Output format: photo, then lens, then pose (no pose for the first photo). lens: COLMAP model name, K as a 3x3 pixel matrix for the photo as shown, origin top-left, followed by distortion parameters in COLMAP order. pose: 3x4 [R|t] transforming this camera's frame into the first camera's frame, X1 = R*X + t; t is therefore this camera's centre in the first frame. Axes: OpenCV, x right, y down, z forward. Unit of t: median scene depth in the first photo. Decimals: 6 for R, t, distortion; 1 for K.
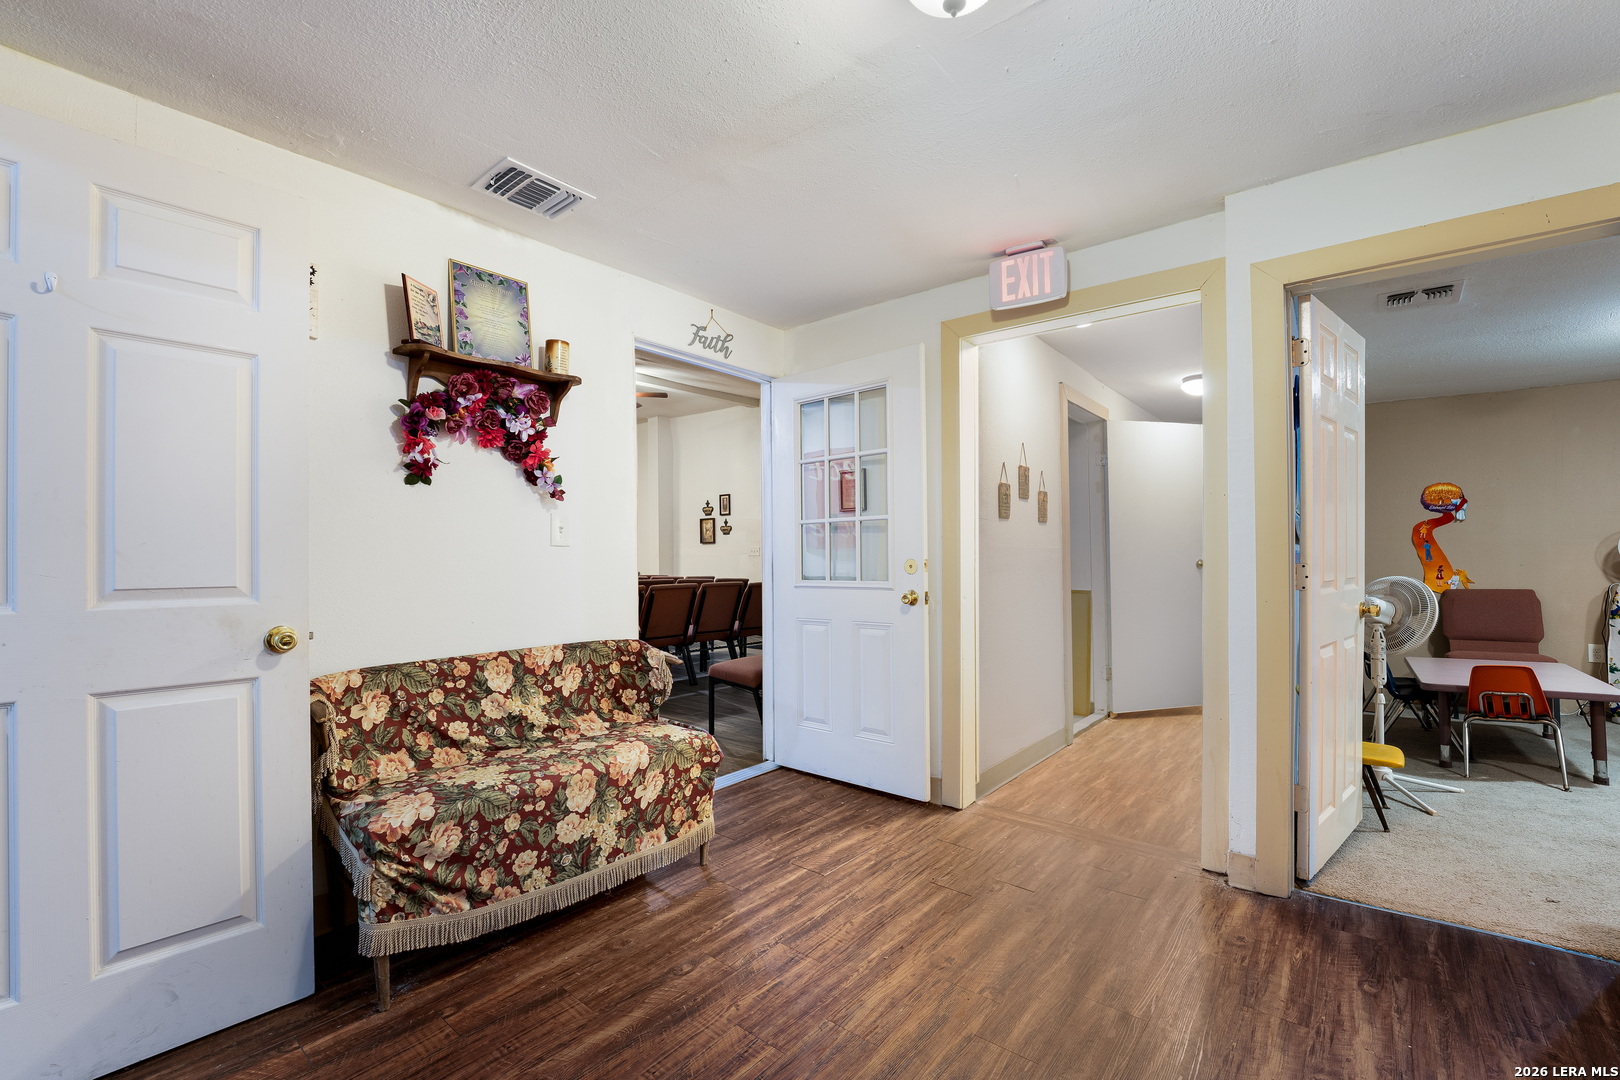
lens RADIAL K [[669.3, 0, 793.5], [0, 669.3, 564.1], [0, 0, 1]] dist [-0.018829, 0.001487]
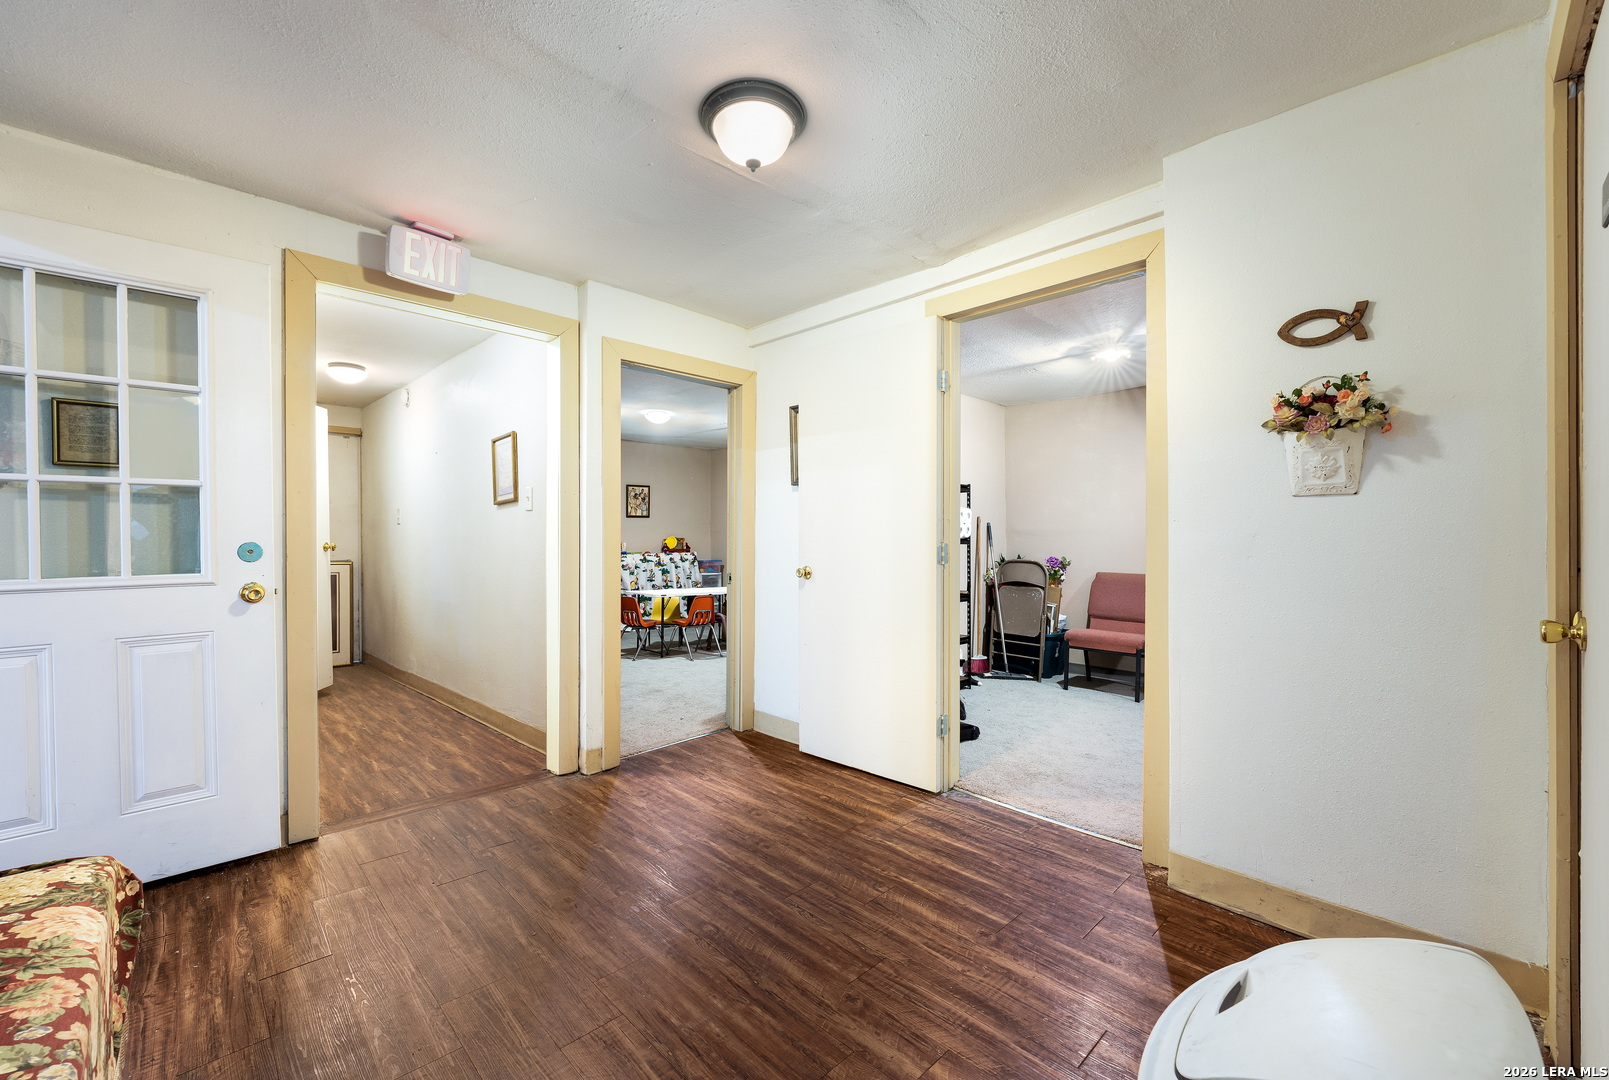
lens RADIAL K [[664.8, 0, 796.3], [0, 664.8, 550.6], [0, 0, 1]] dist [-0.018829, 0.001487]
pose [[0.095133, -0.014291, 0.995362, -0.643539], [0.009669, 0.999863, 0.013432, -0.002149], [-0.995418, 0.008346, 0.095259, 0.390742]]
